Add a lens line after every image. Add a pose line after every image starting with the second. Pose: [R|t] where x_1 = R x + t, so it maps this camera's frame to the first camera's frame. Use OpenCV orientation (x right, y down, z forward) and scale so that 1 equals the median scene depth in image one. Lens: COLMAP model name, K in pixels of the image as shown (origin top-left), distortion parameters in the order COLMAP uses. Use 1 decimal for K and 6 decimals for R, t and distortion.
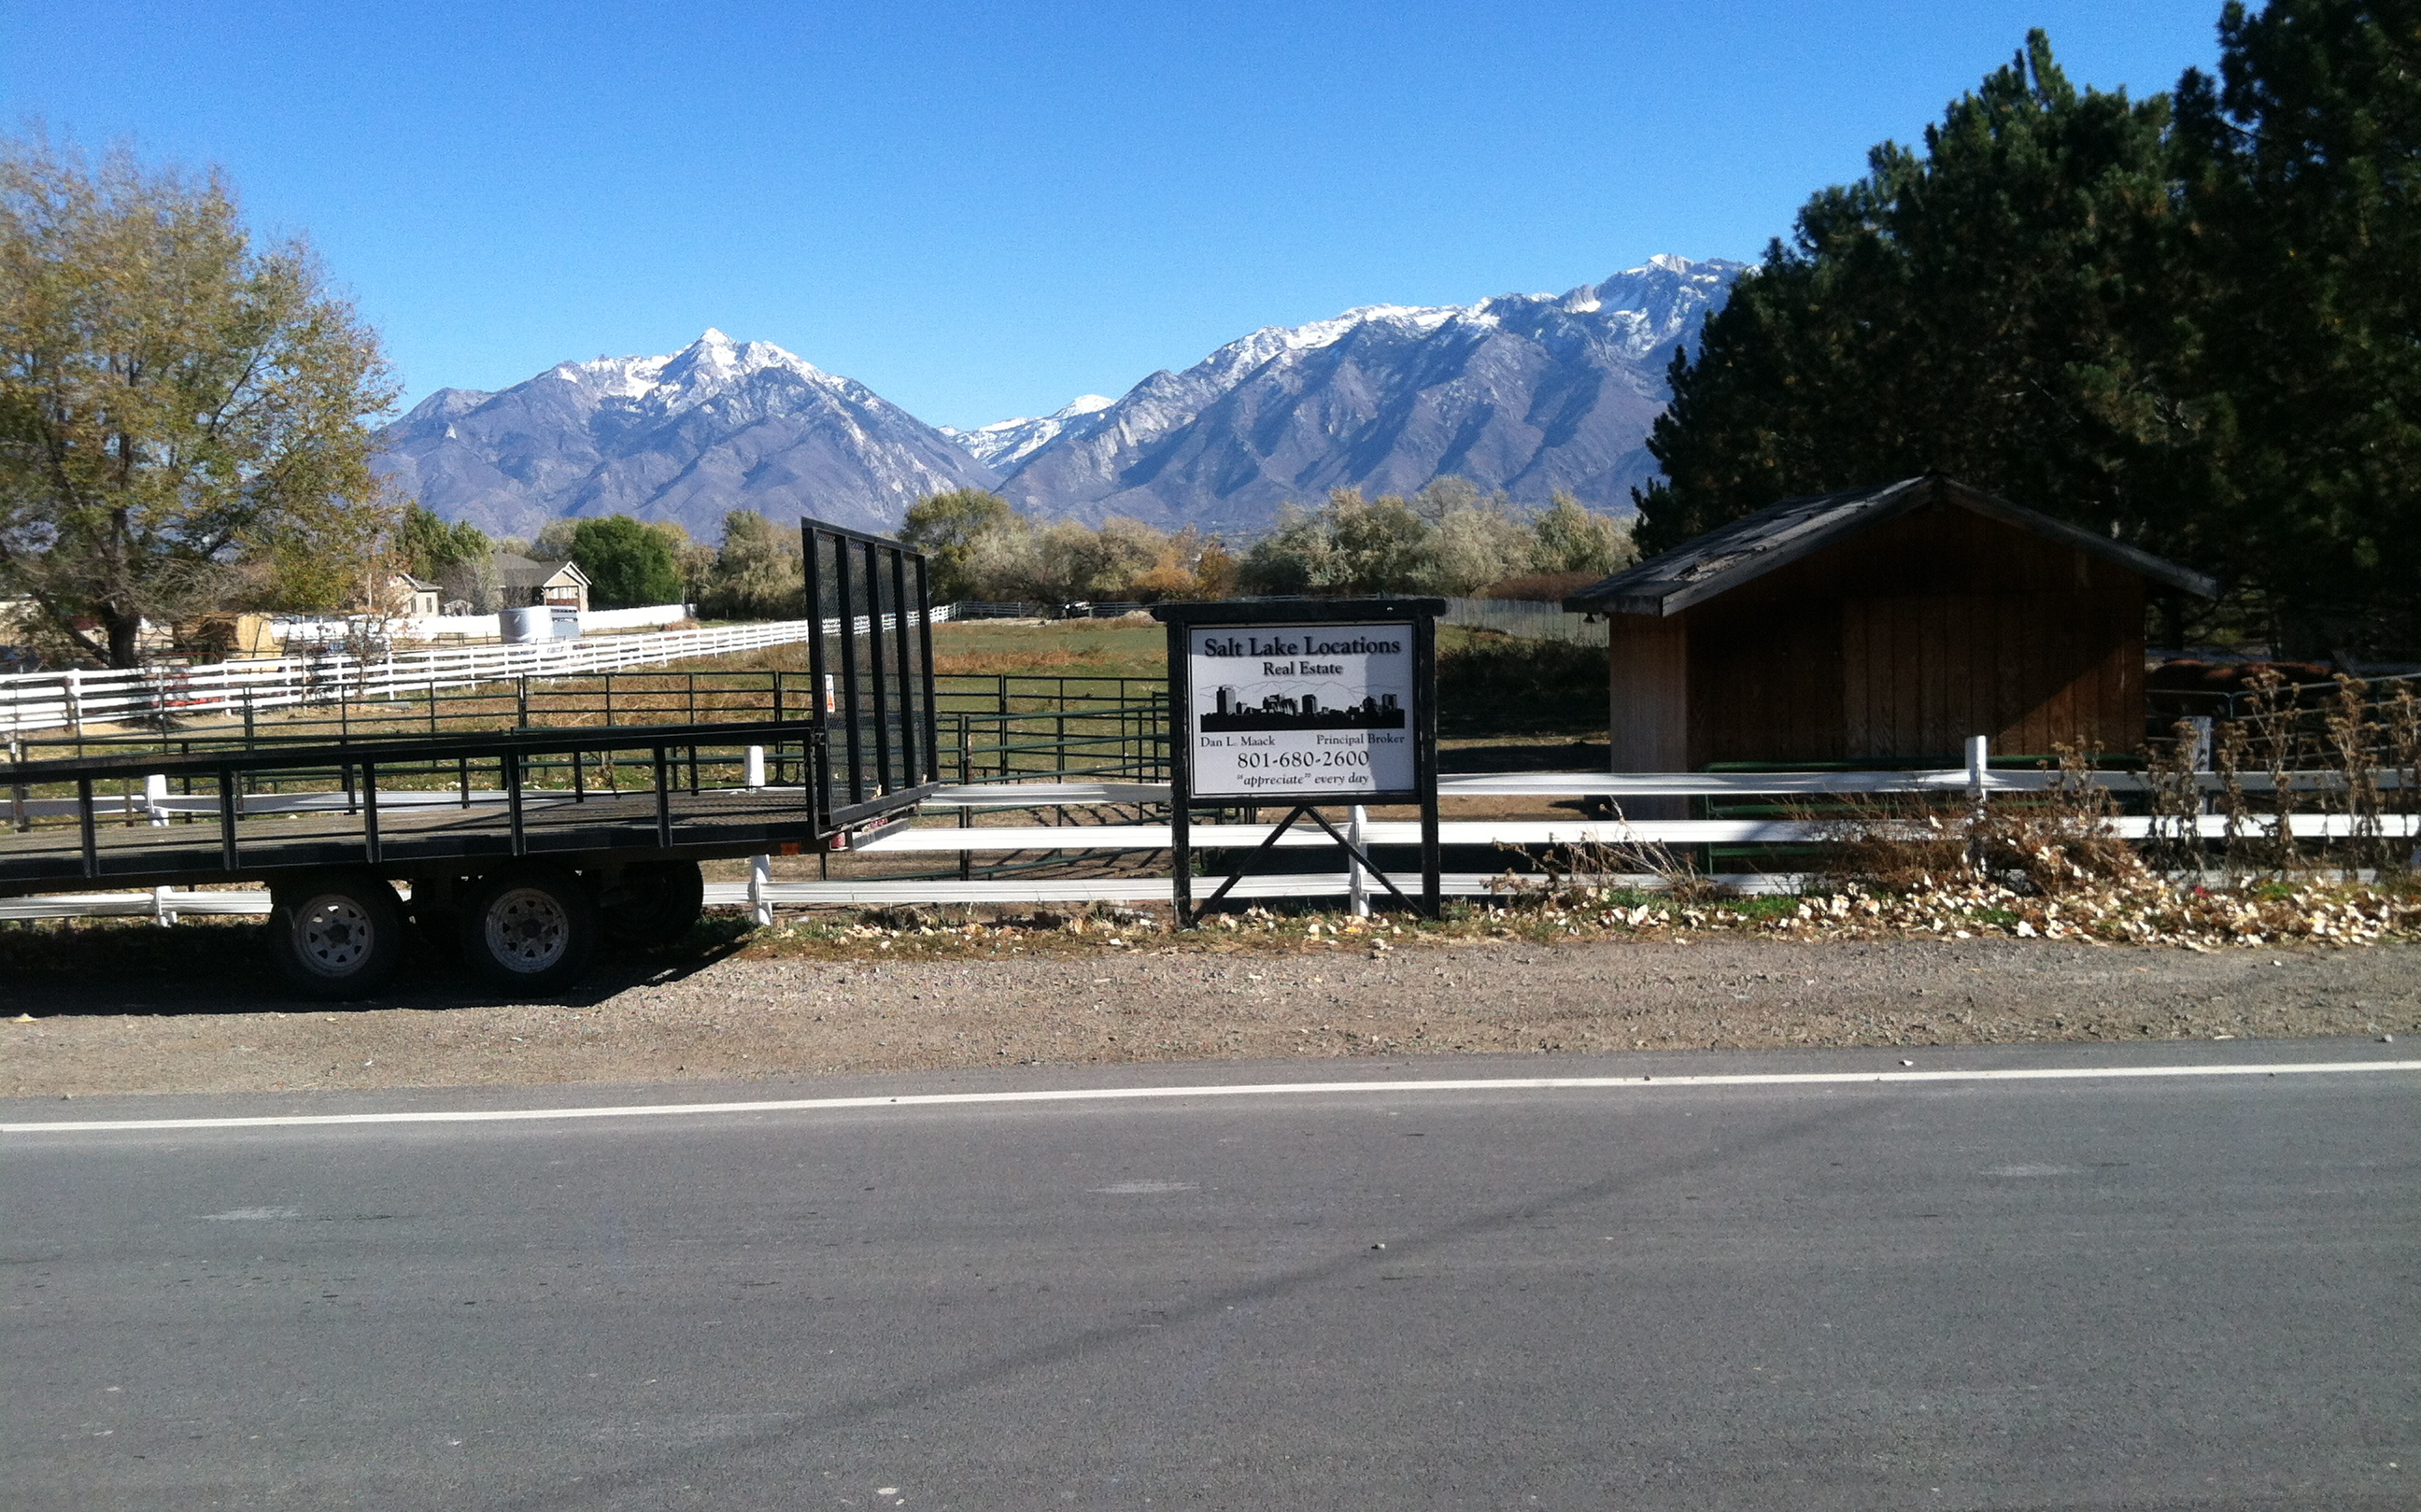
lens RADIAL K [[2309.0, 0, 1210.5], [0, 2309.0, 756.0], [0, 0, 1]] dist [0.166934, -0.669524]
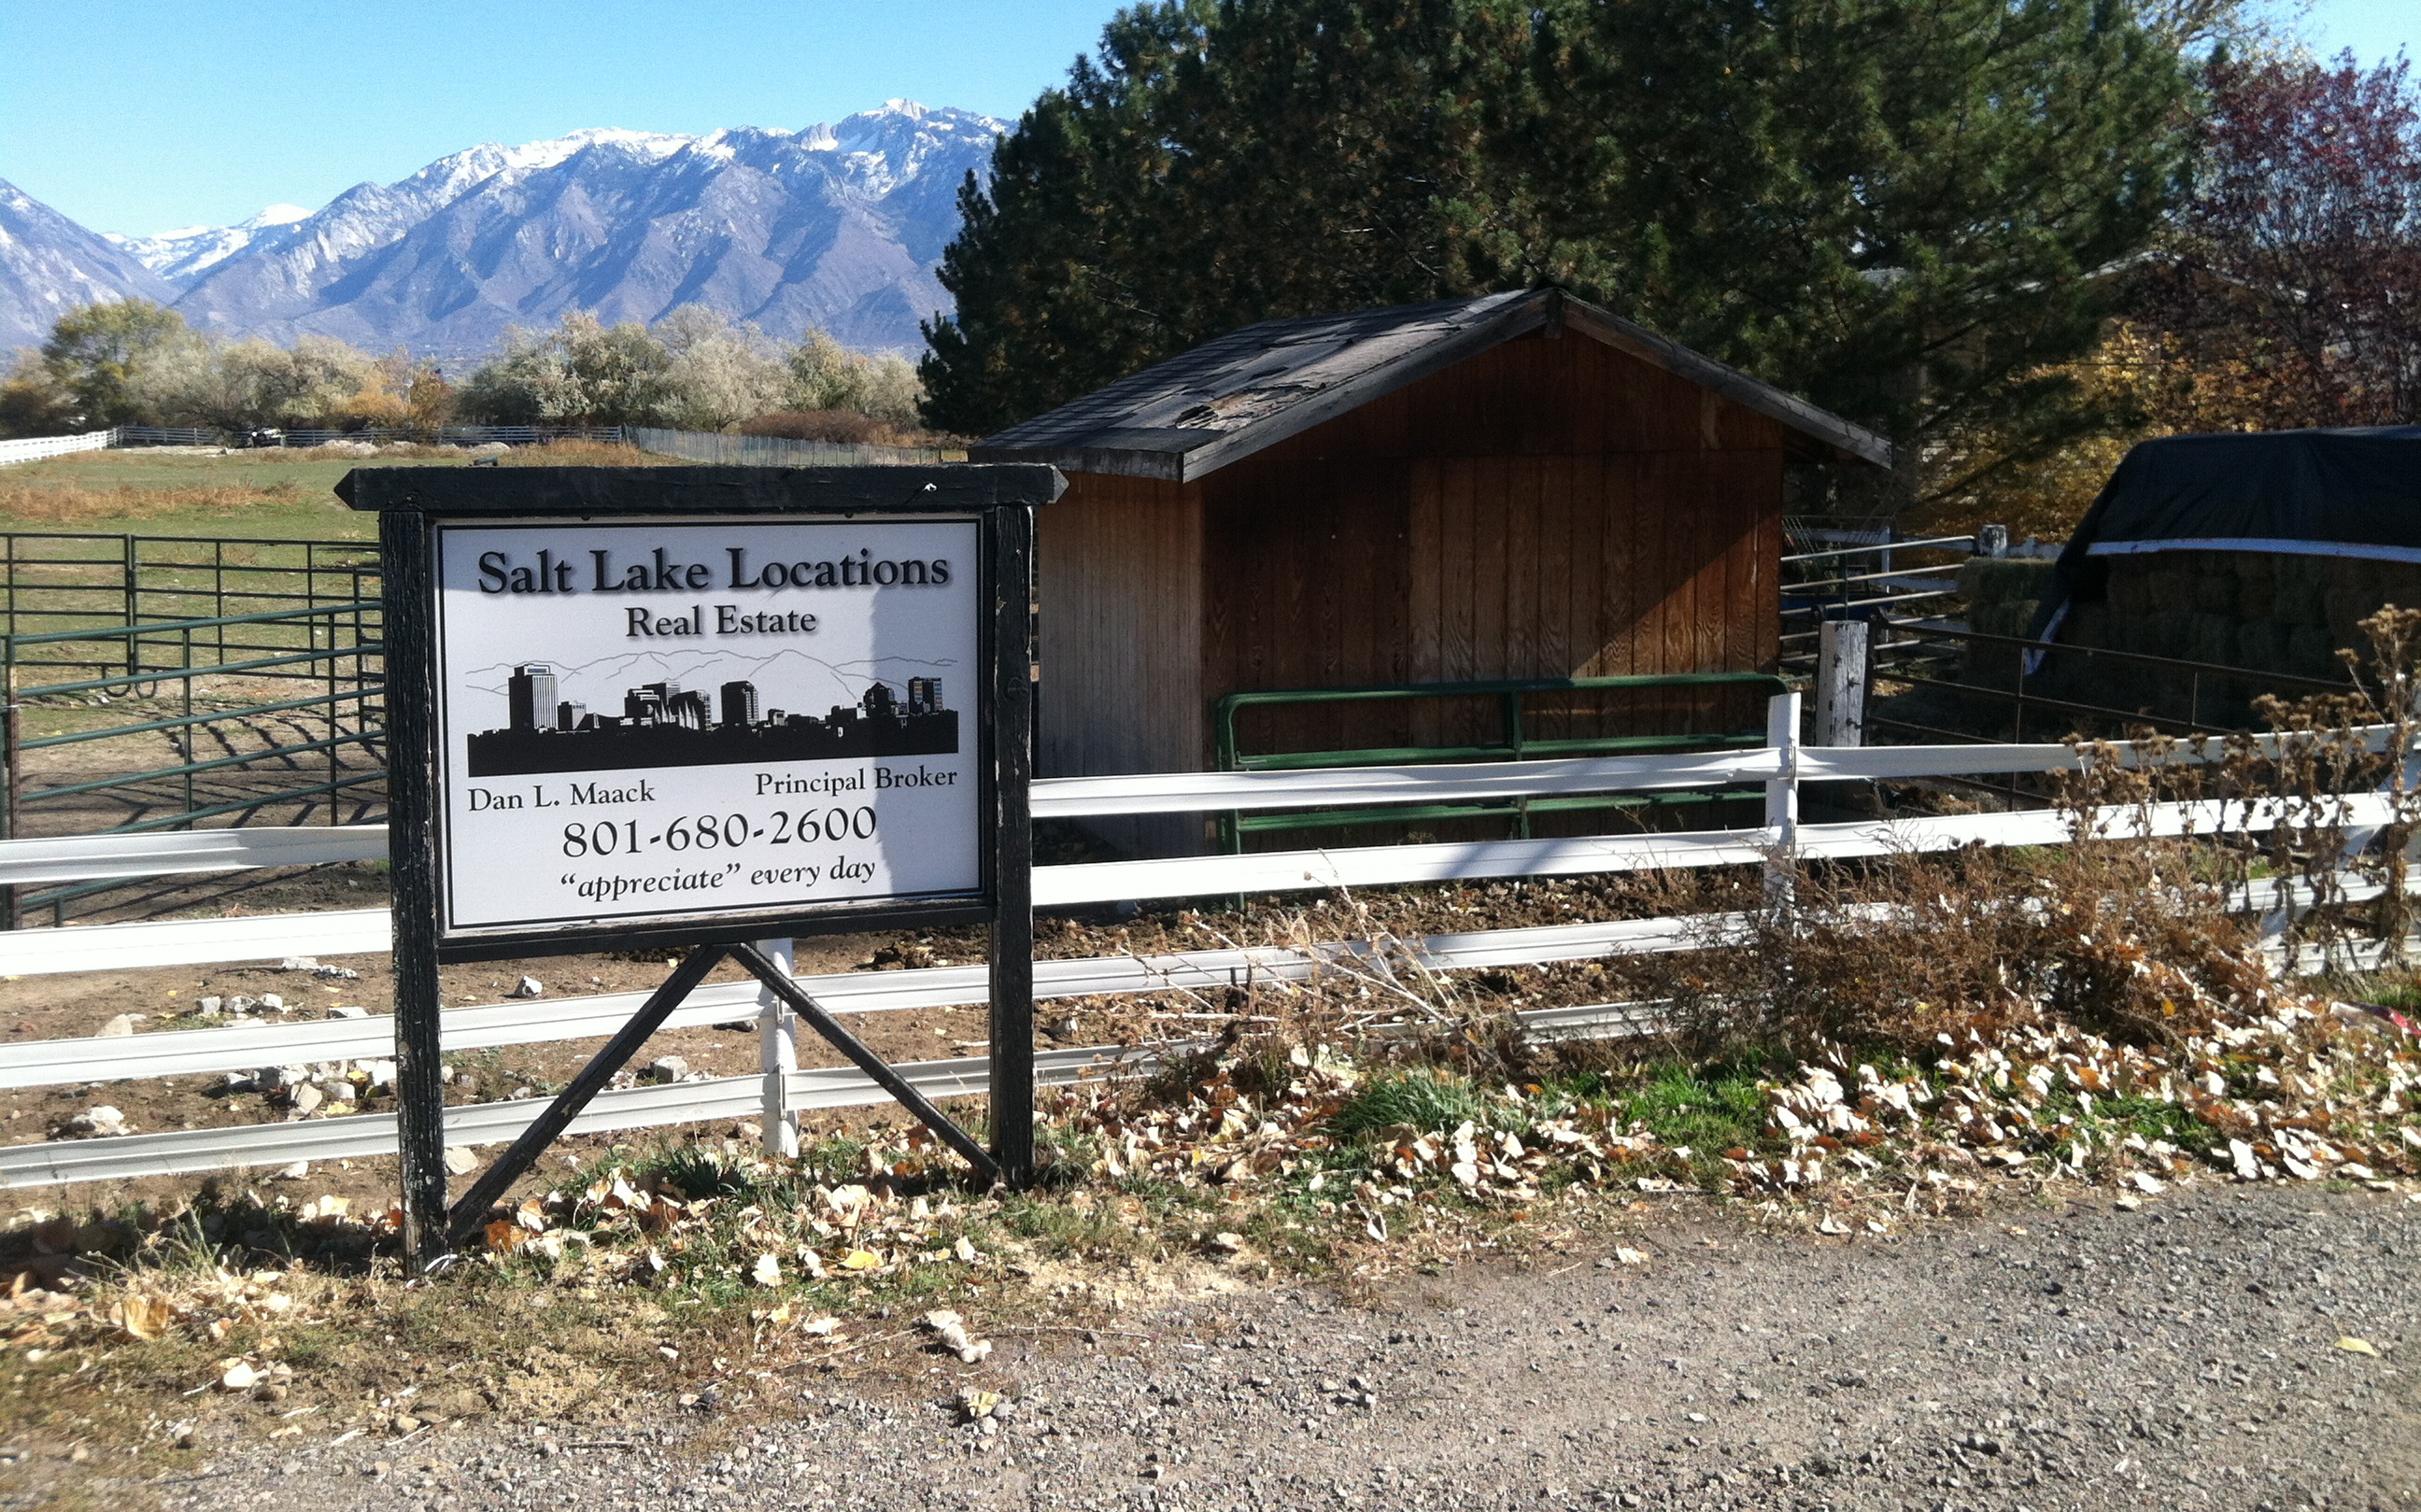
lens RADIAL K [[2295.9, 0, 1291.5], [0, 2295.9, 605.1], [0, 0, 1]] dist [0.063373, -0.204844]
pose [[0.936131, -0.006527, 0.351591, -0.001932], [0.004761, 0.999971, 0.005887, -0.007309], [-0.351619, -0.003837, 0.936135, 0.096095]]
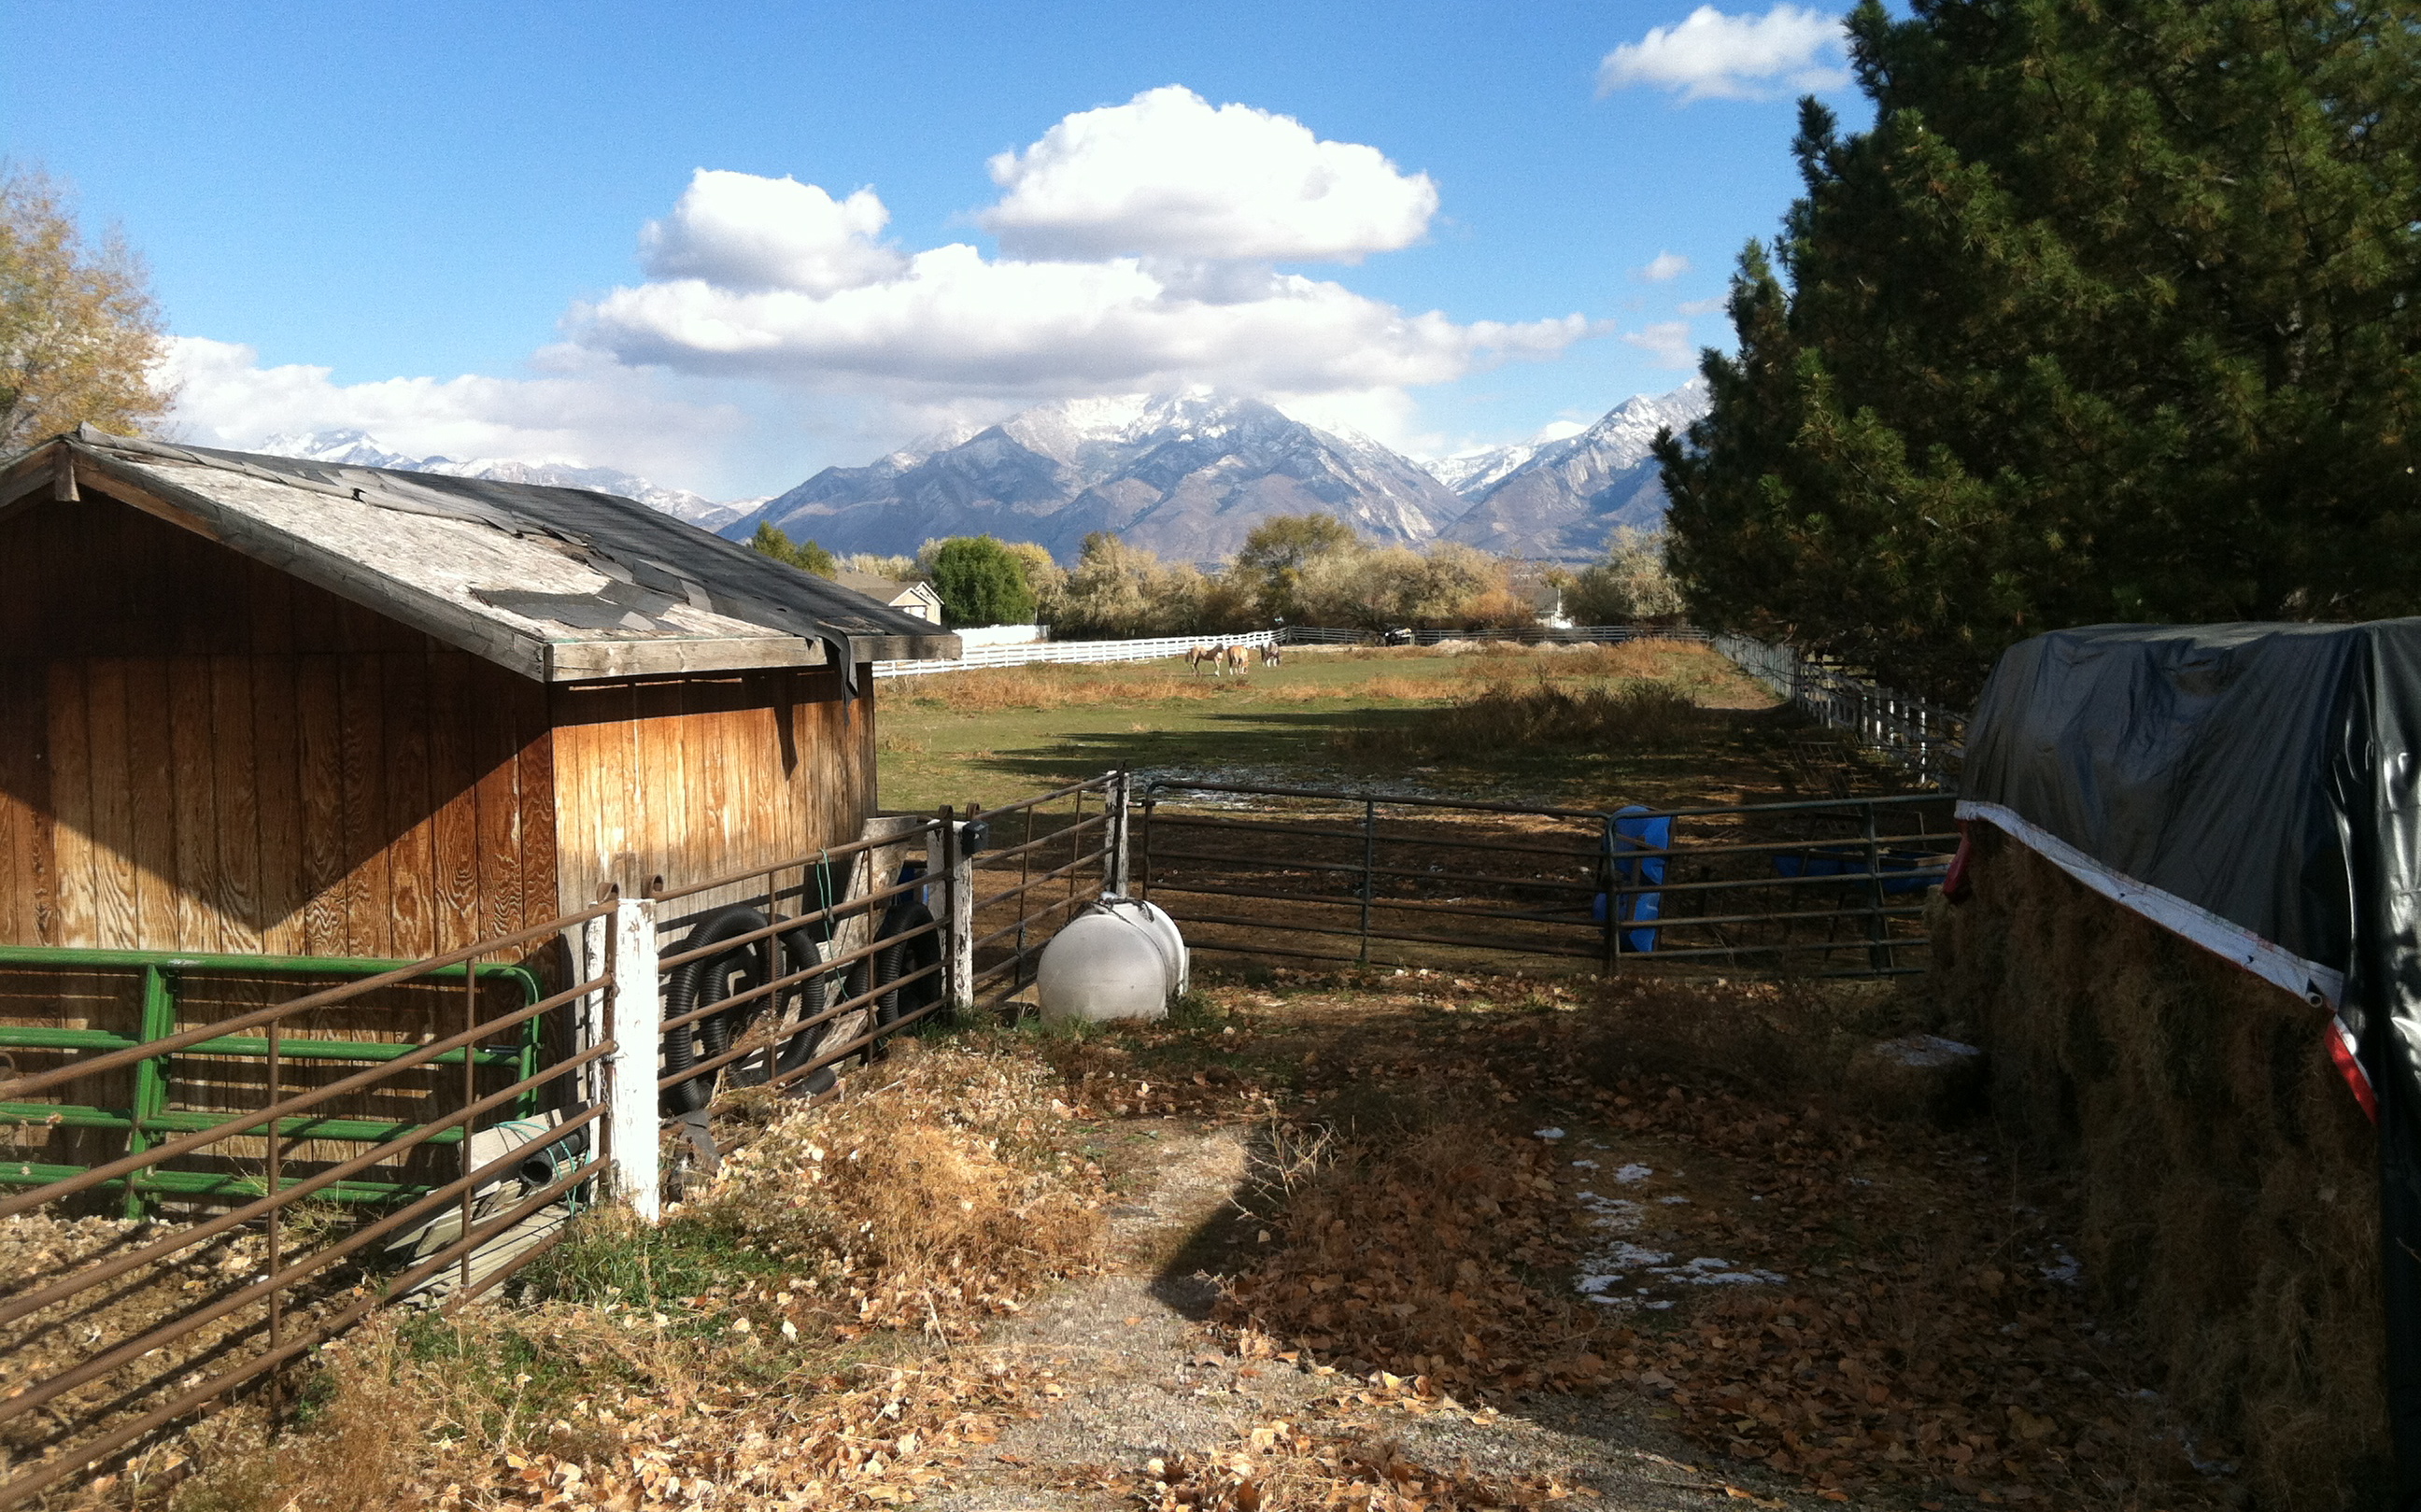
lens RADIAL K [[2283.0, 0, 1141.8], [0, 2283.0, 752.6], [0, 0, 1]] dist [0.137739, -0.343827]
pose [[0.973817, 0.031793, -0.225100, 0.172454], [-0.034357, 0.999382, -0.007480, -0.013339], [0.224723, 0.015018, 0.974307, 0.138247]]
